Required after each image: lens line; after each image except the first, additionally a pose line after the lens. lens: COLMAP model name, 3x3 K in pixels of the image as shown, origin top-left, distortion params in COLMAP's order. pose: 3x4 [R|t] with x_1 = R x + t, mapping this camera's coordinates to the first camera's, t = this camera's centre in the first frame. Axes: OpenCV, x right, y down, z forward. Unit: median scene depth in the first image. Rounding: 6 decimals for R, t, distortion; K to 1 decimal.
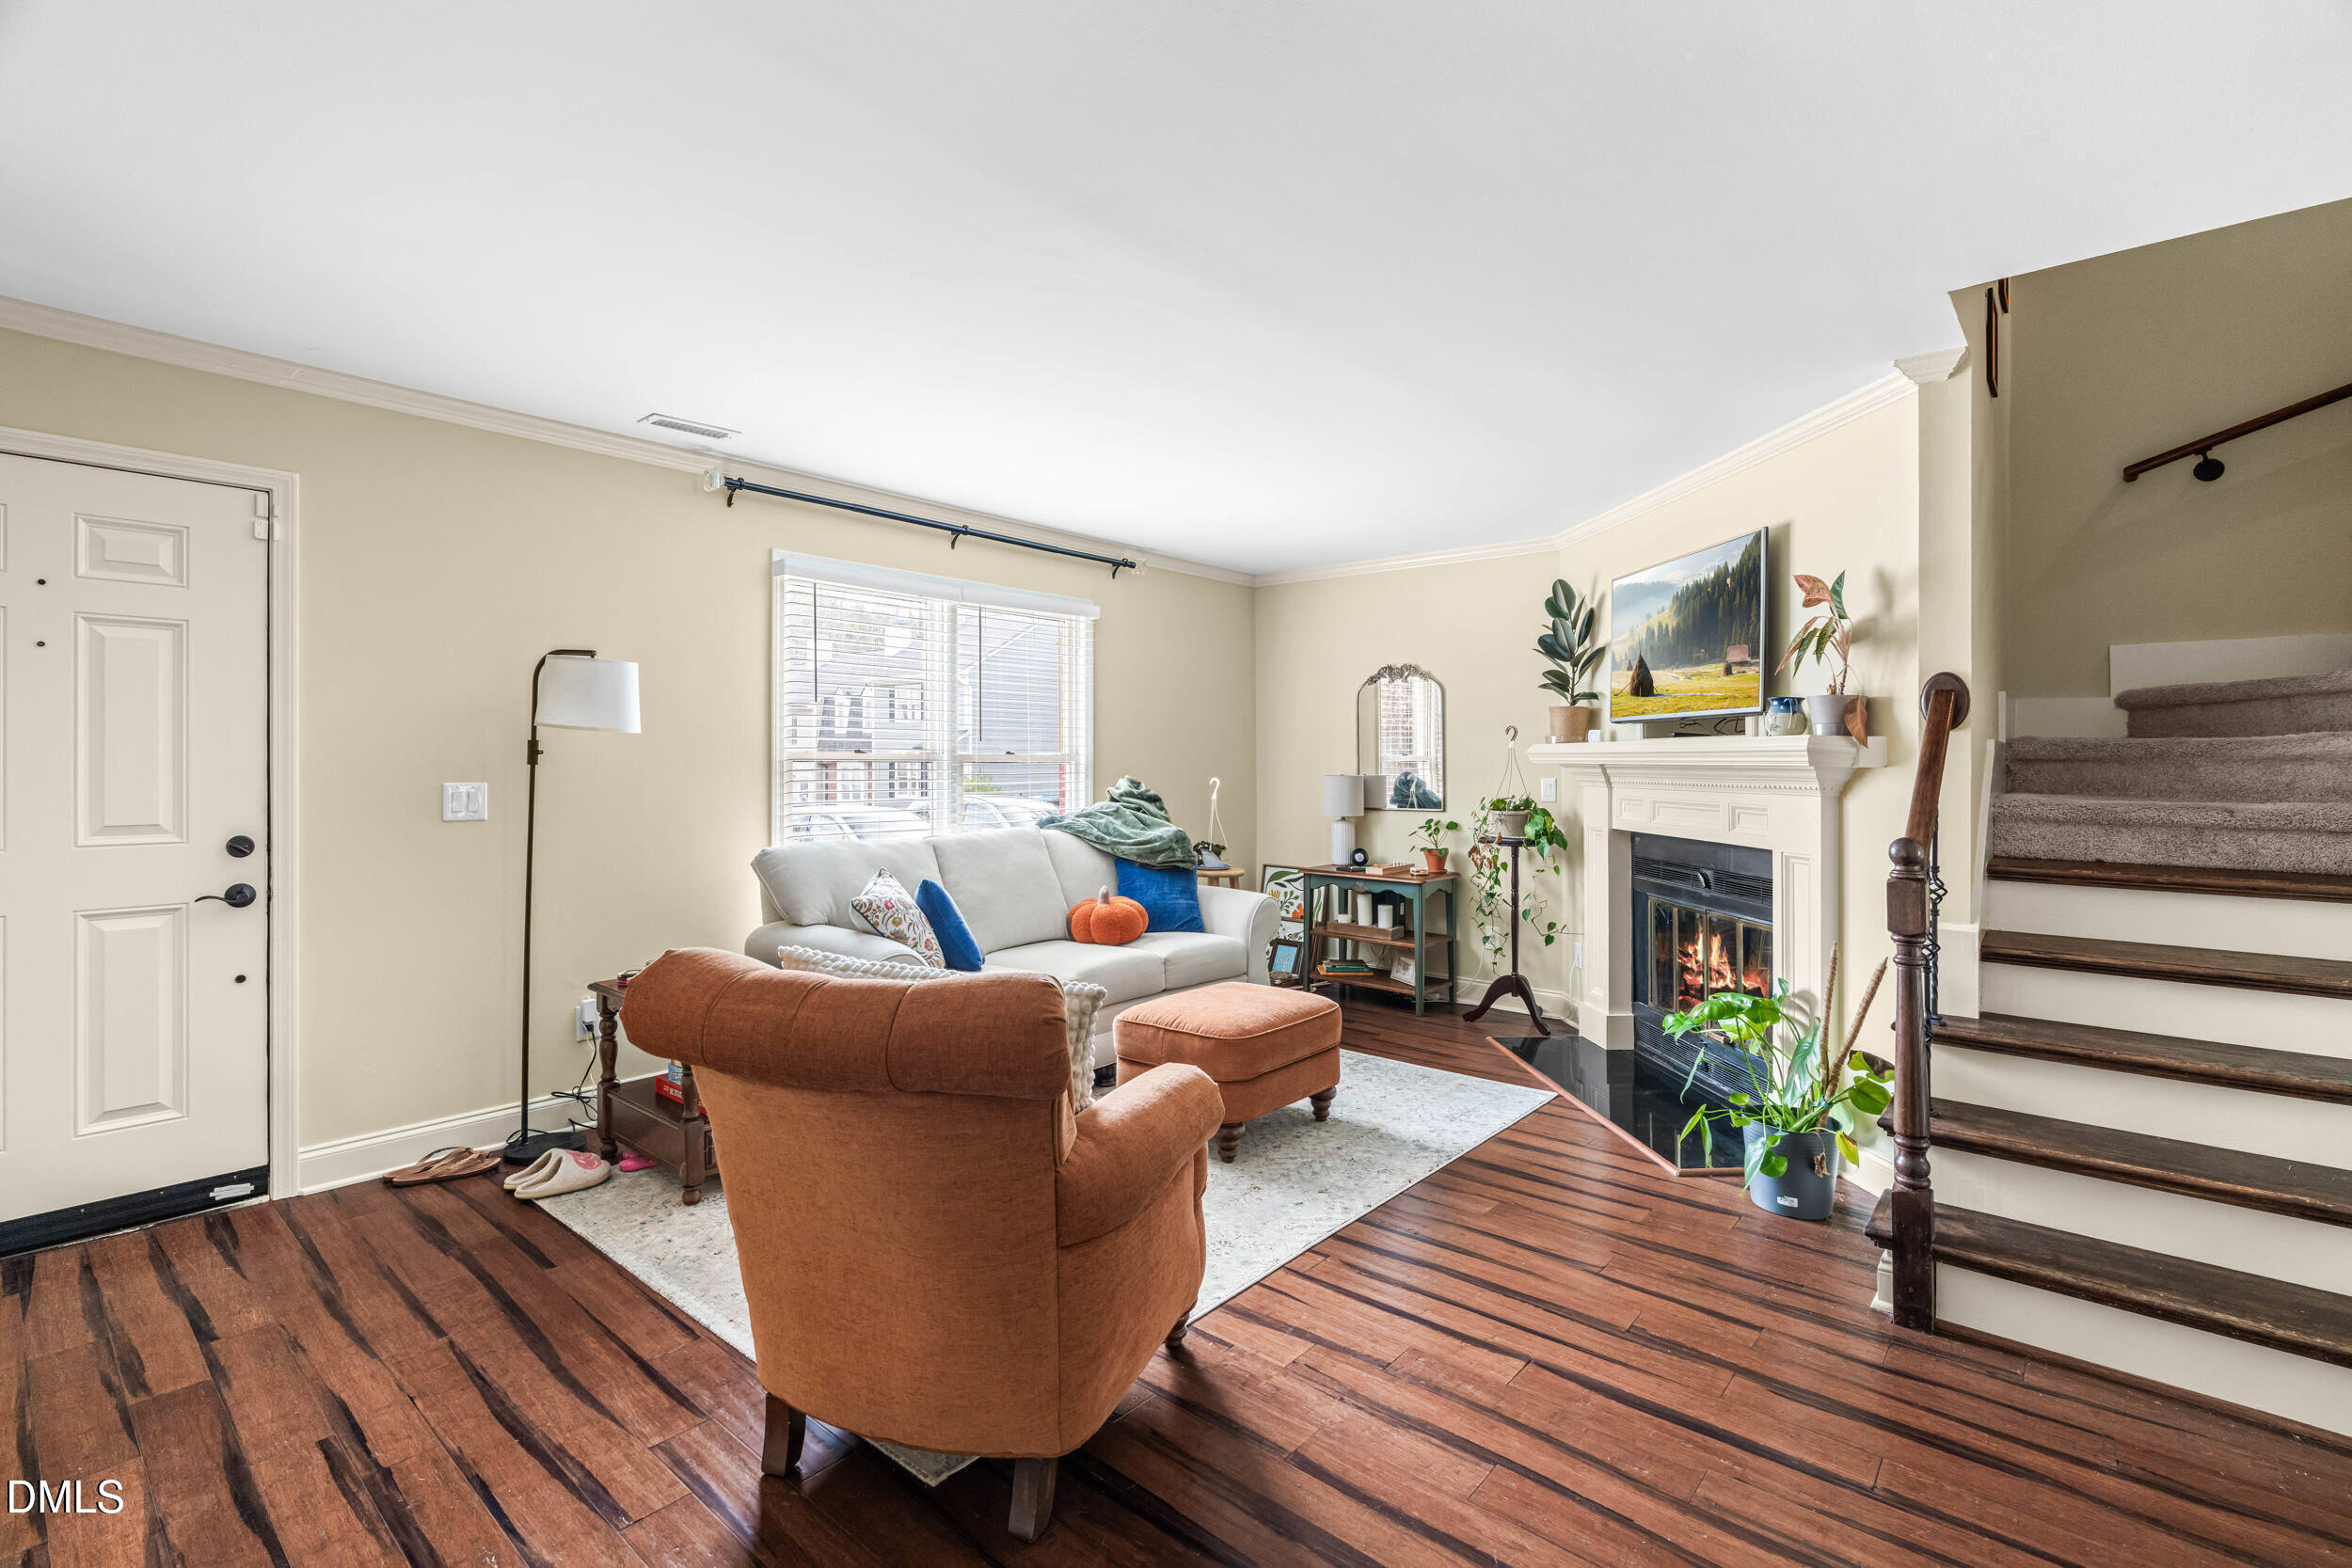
lens RADIAL K [[1065.2, 0, 1177.9], [0, 1065.2, 764.1], [0, 0, 1]] dist [-0.012174, 0.003453]
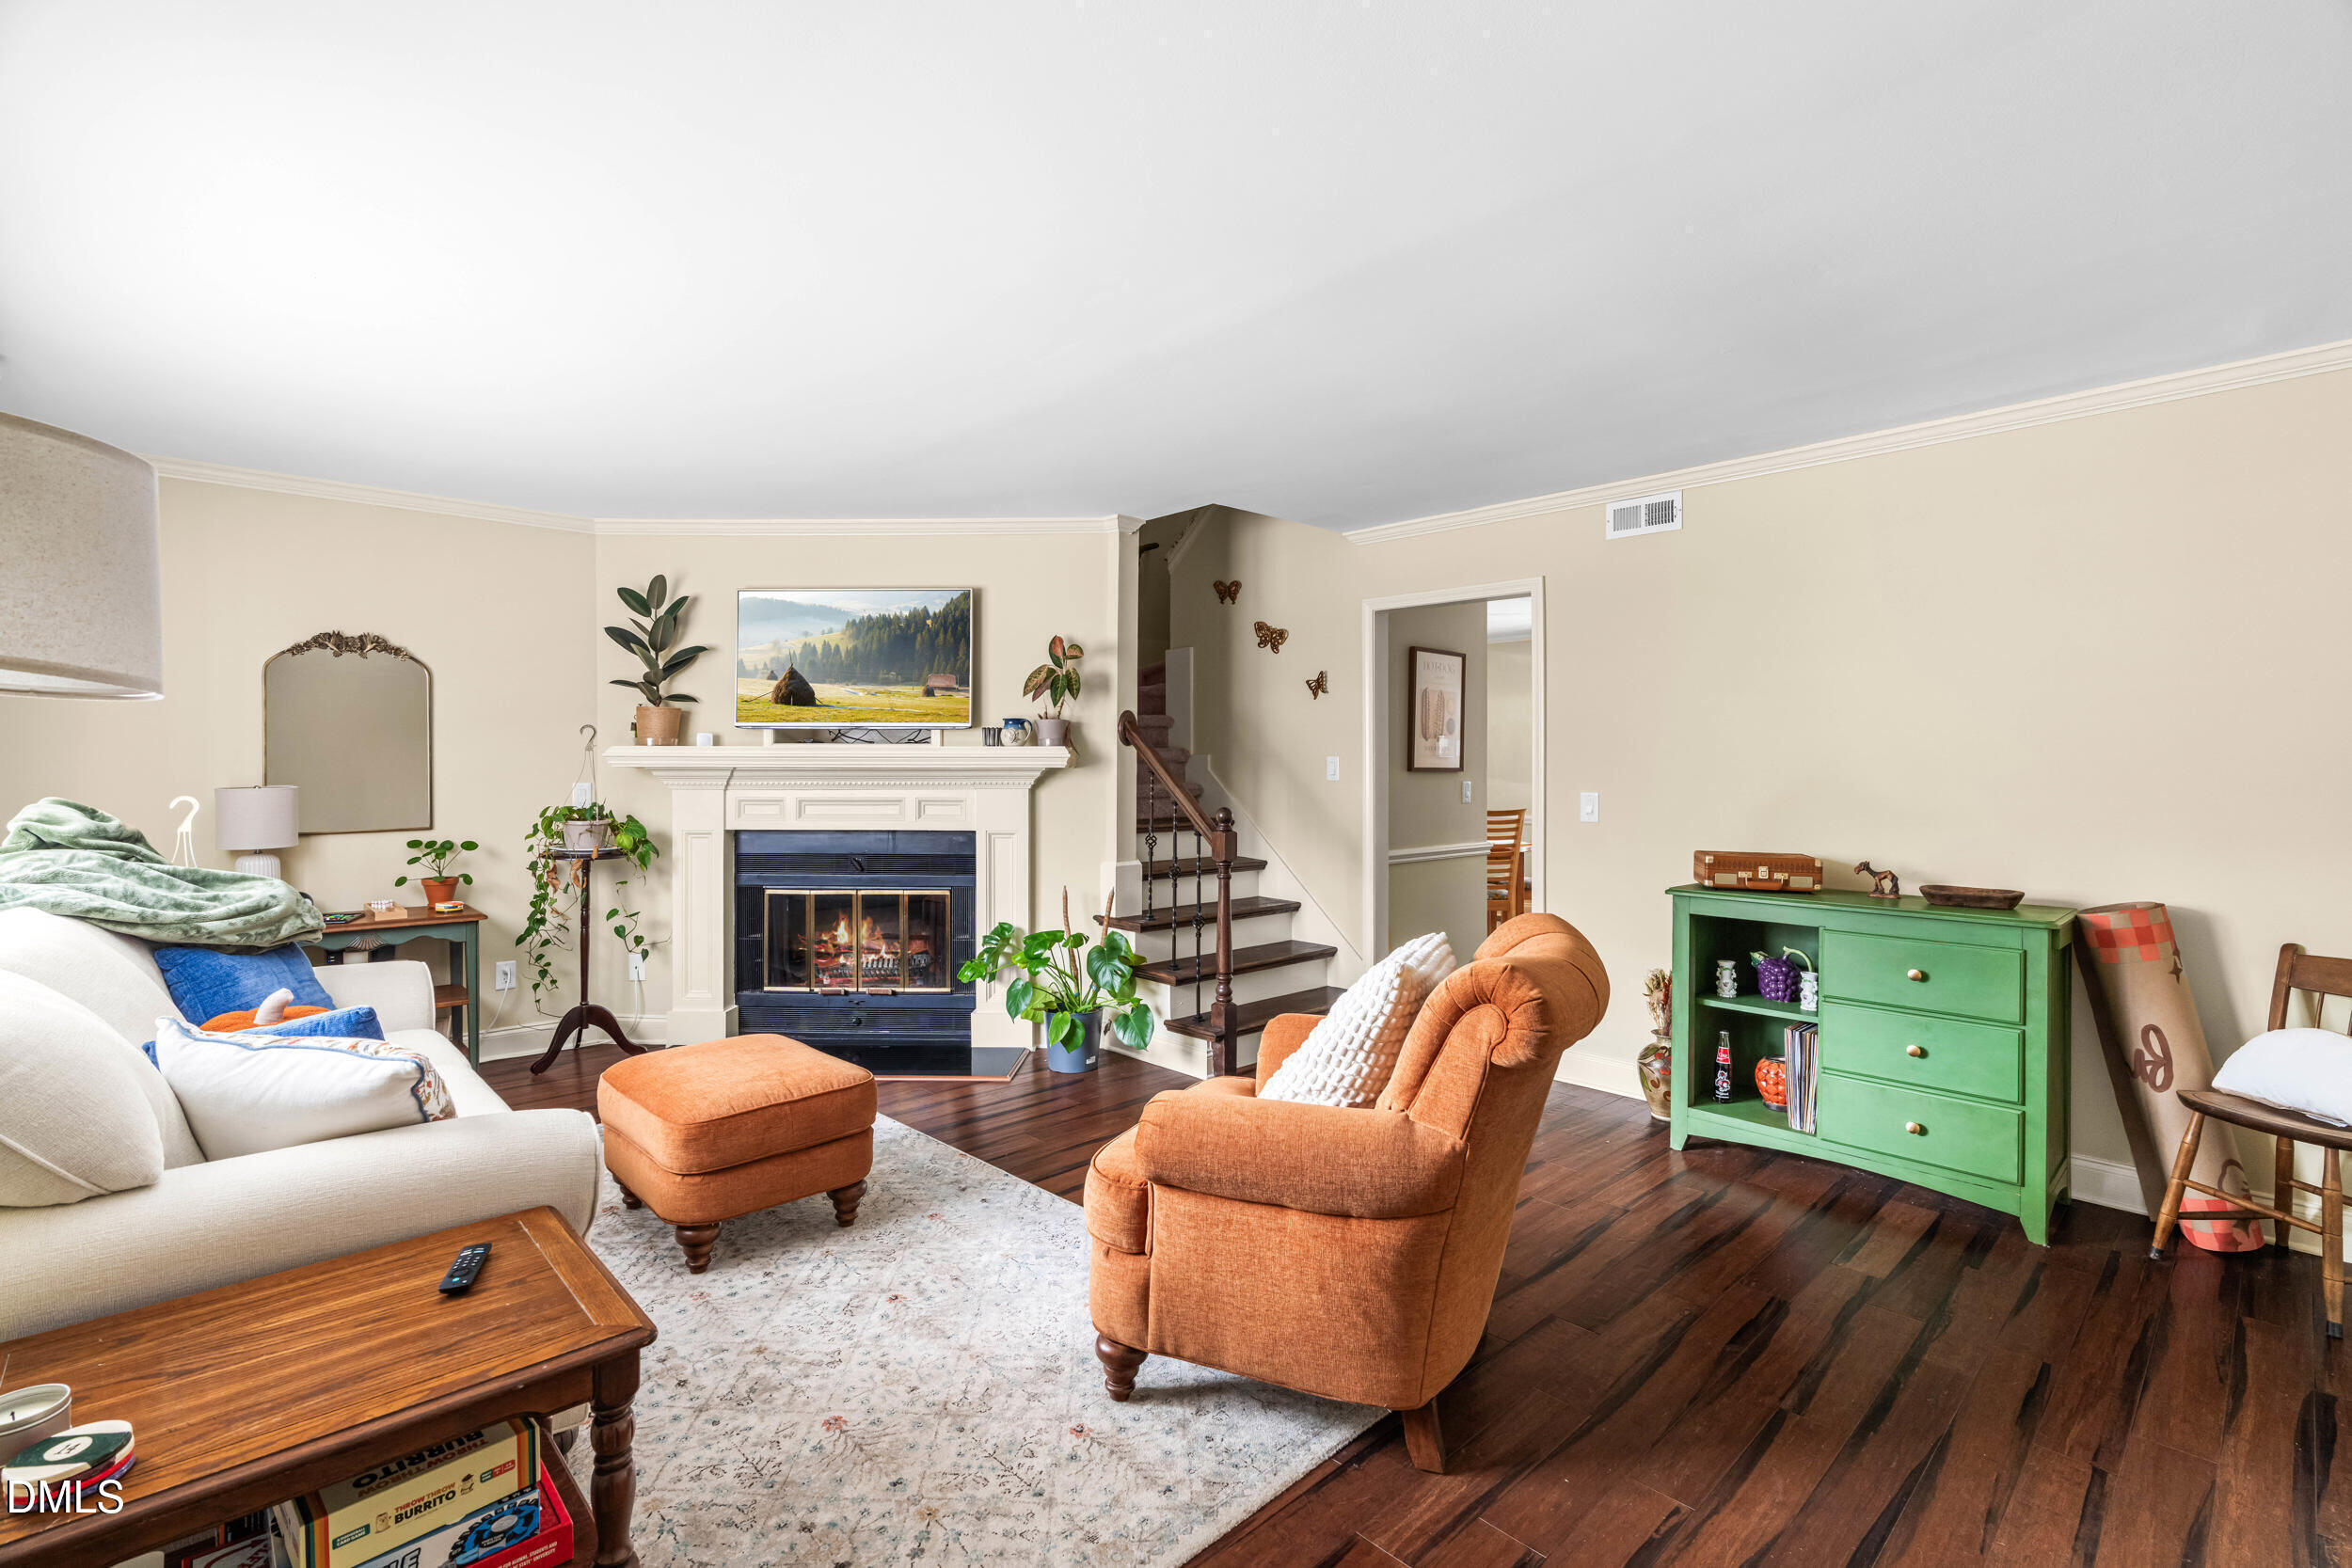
lens RADIAL K [[1065.2, 0, 1173.8], [0, 1065.2, 762.6], [0, 0, 1]] dist [-0.012174, 0.003453]
pose [[0.109141, -0.004467, 0.994016, -0.559740], [0.003371, 0.999986, 0.004124, -0.007167], [-0.994021, 0.002901, 0.109155, 0.449594]]
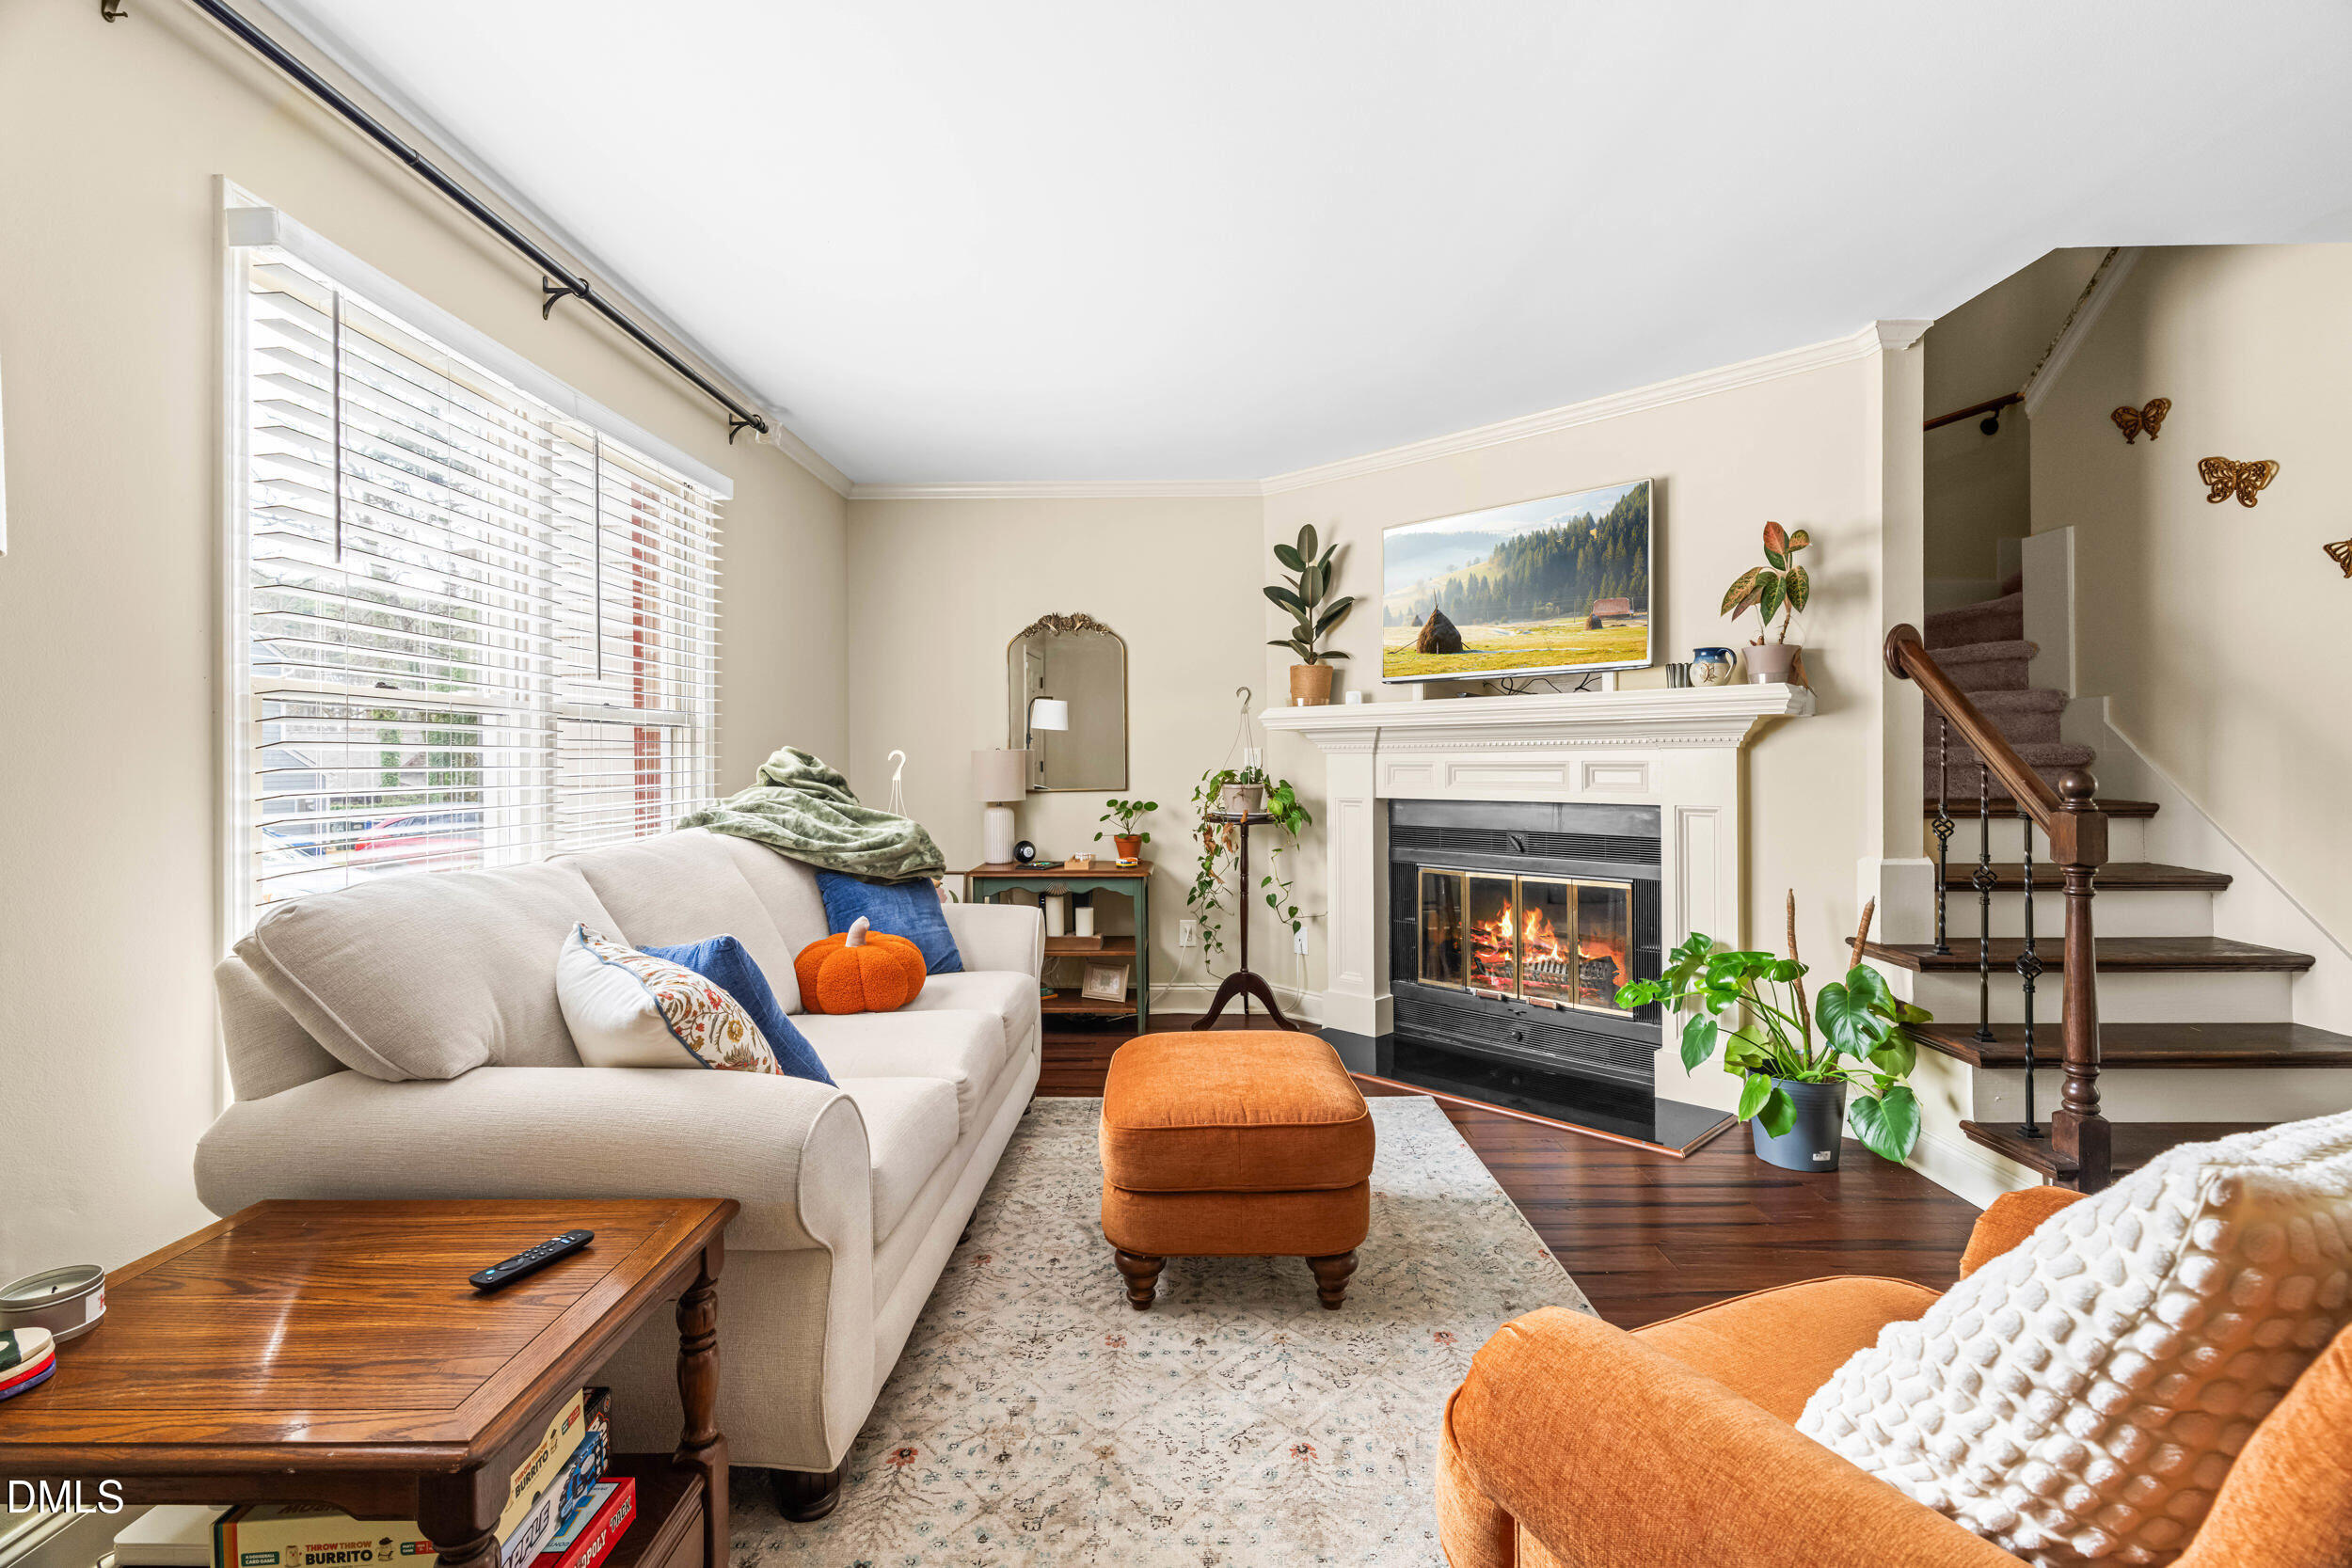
lens RADIAL K [[1065.2, 0, 1177.8], [0, 1065.2, 756.3], [0, 0, 1]] dist [-0.012174, 0.003453]
pose [[0.766506, -0.008860, 0.642176, -0.315285], [0.012938, 0.999915, -0.001647, 0.023493], [-0.642107, 0.009571, 0.766556, 0.393236]]
